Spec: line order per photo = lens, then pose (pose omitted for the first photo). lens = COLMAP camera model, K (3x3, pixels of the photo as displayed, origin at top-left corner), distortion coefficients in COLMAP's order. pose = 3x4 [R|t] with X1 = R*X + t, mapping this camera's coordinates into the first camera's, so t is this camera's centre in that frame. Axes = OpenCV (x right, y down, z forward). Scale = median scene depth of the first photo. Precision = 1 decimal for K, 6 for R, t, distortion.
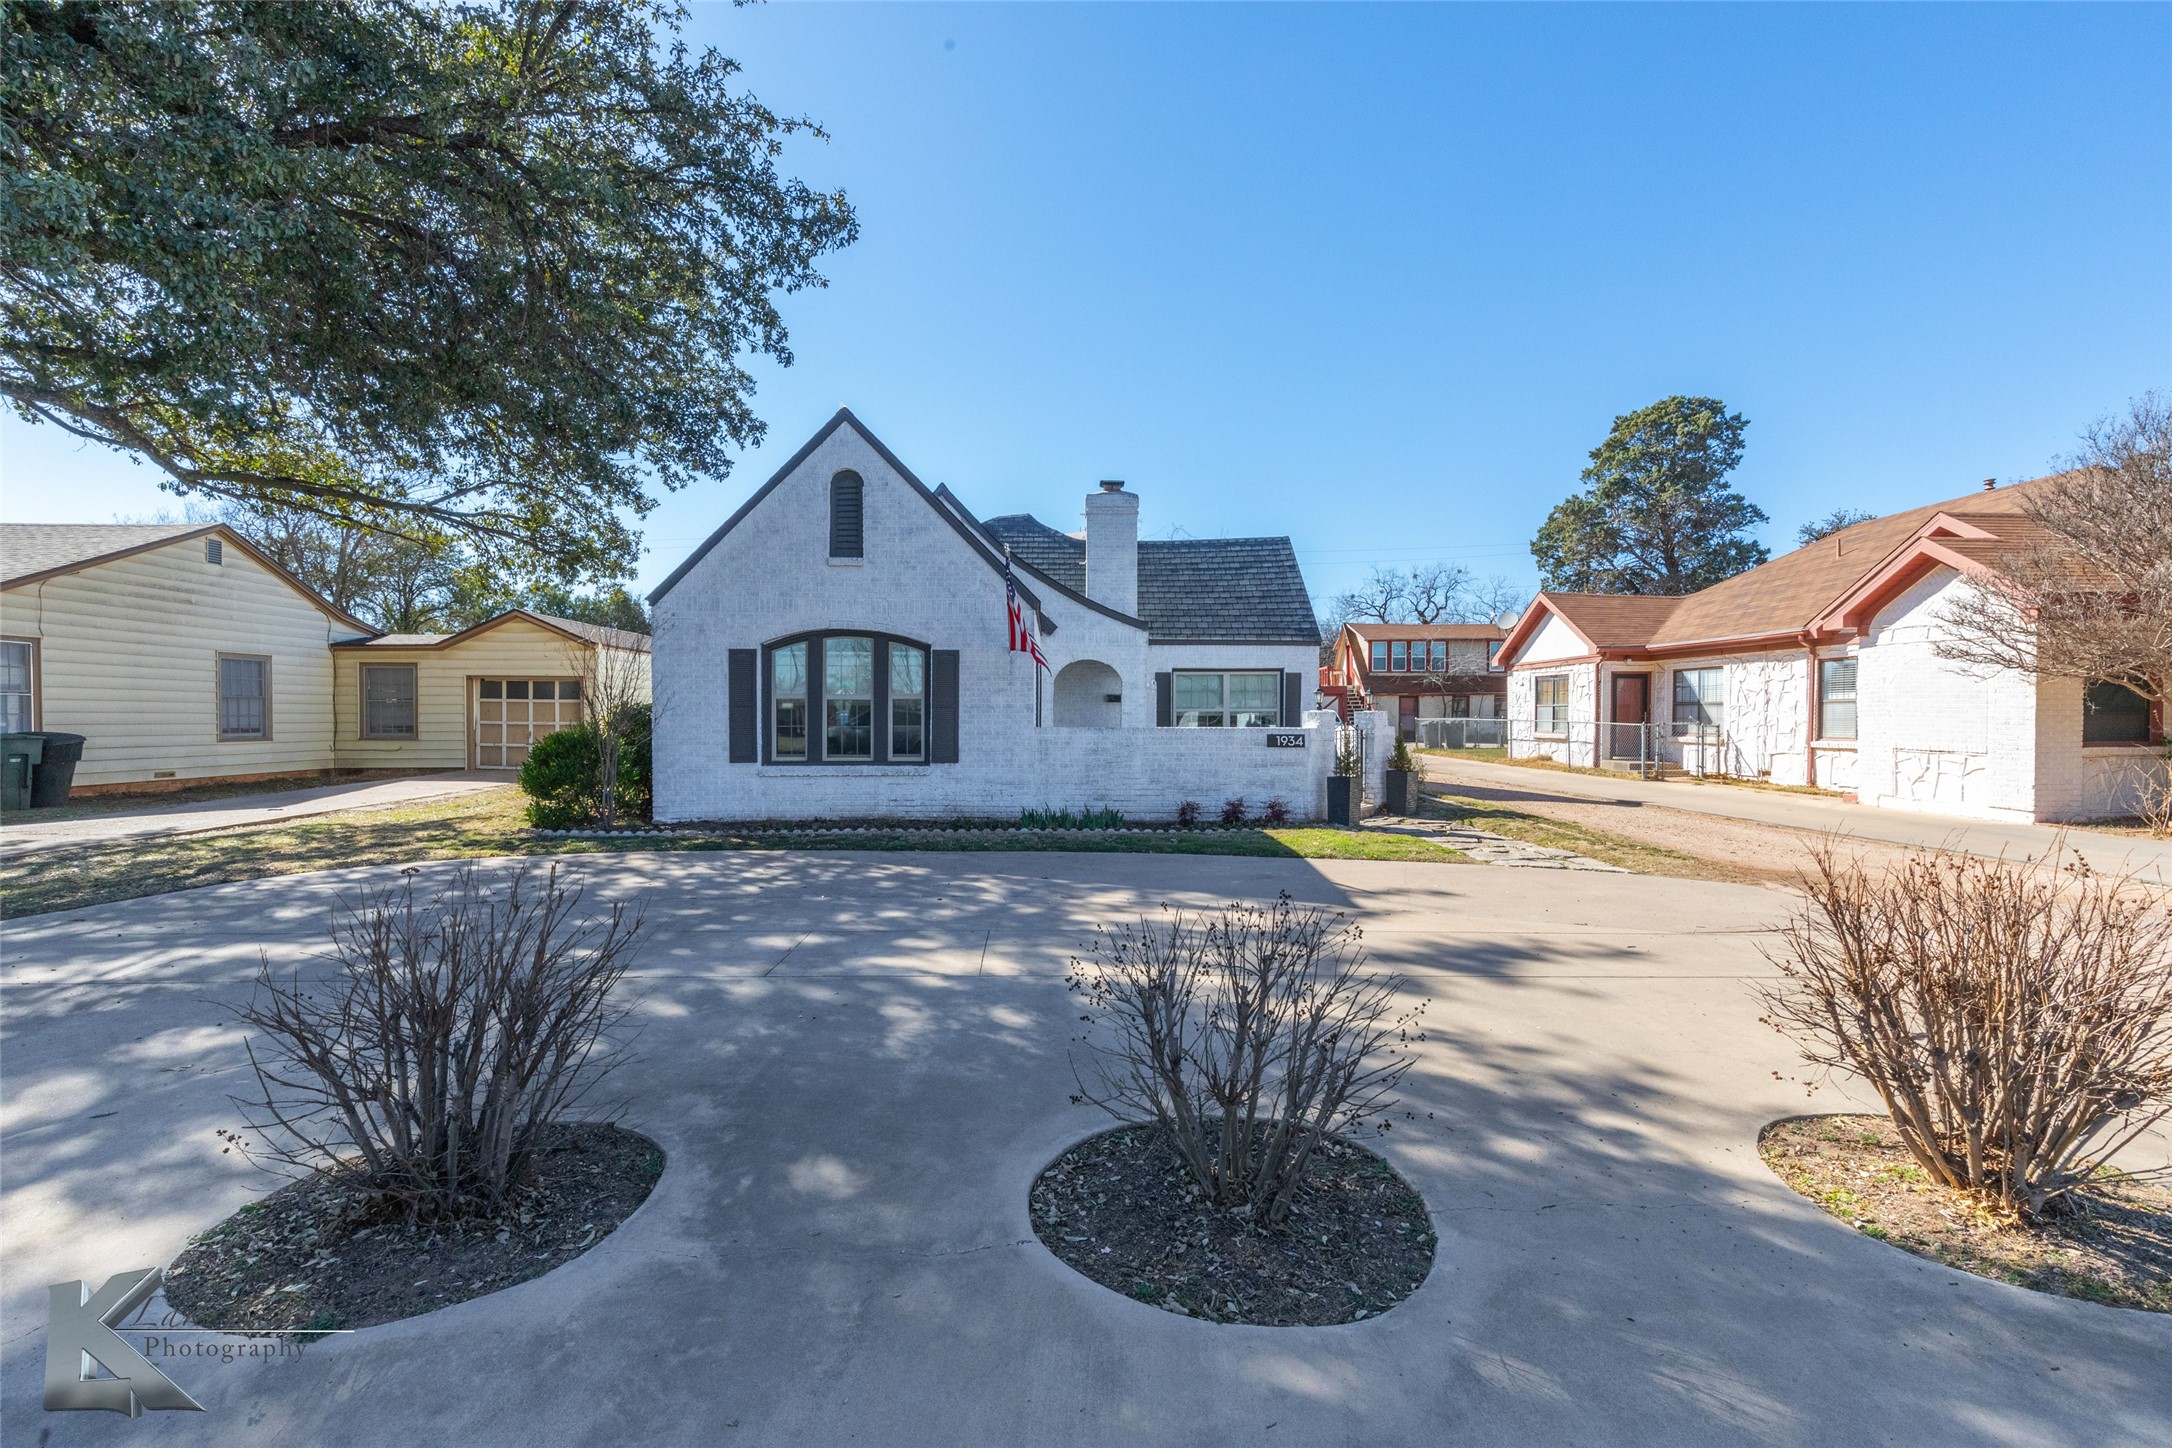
lens RADIAL K [[976.8, 0, 1088.4], [0, 976.8, 726.6], [0, 0, 1]] dist [0.011661, 0.000003]
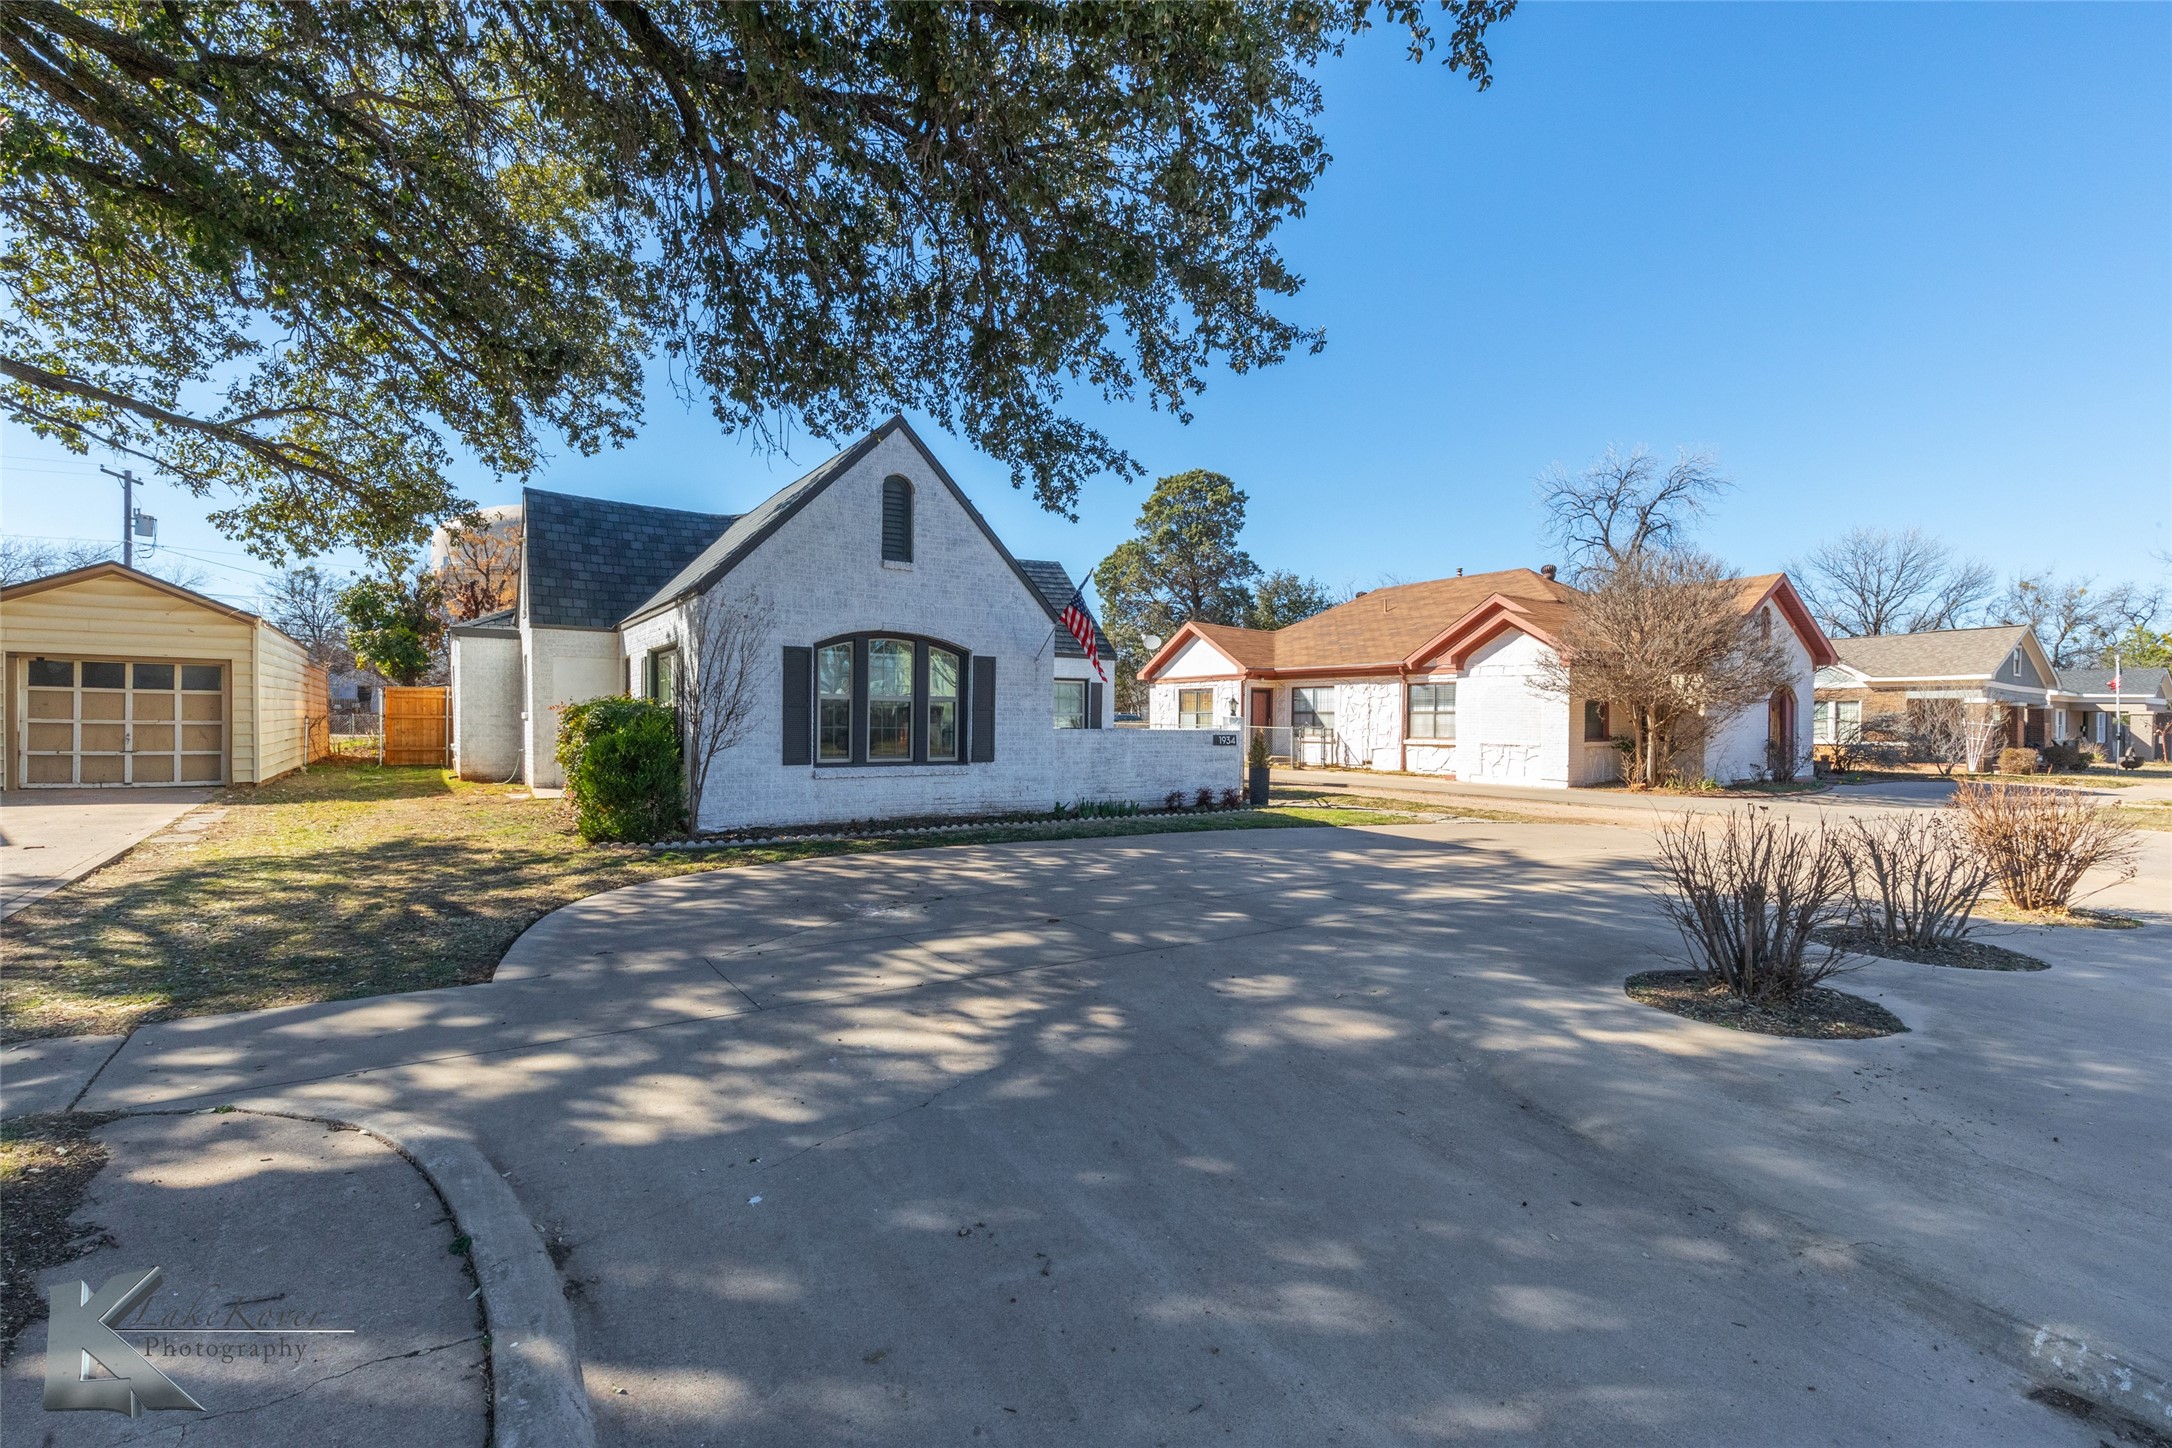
lens RADIAL K [[976.8, 0, 1085.2], [0, 976.8, 728.6], [0, 0, 1]] dist [0.011661, 0.000003]
pose [[0.846774, 0.002075, 0.531948, -0.518318], [-0.001362, 0.999998, -0.001734, 0.001767], [-0.531951, 0.000744, 0.846775, 0.029694]]
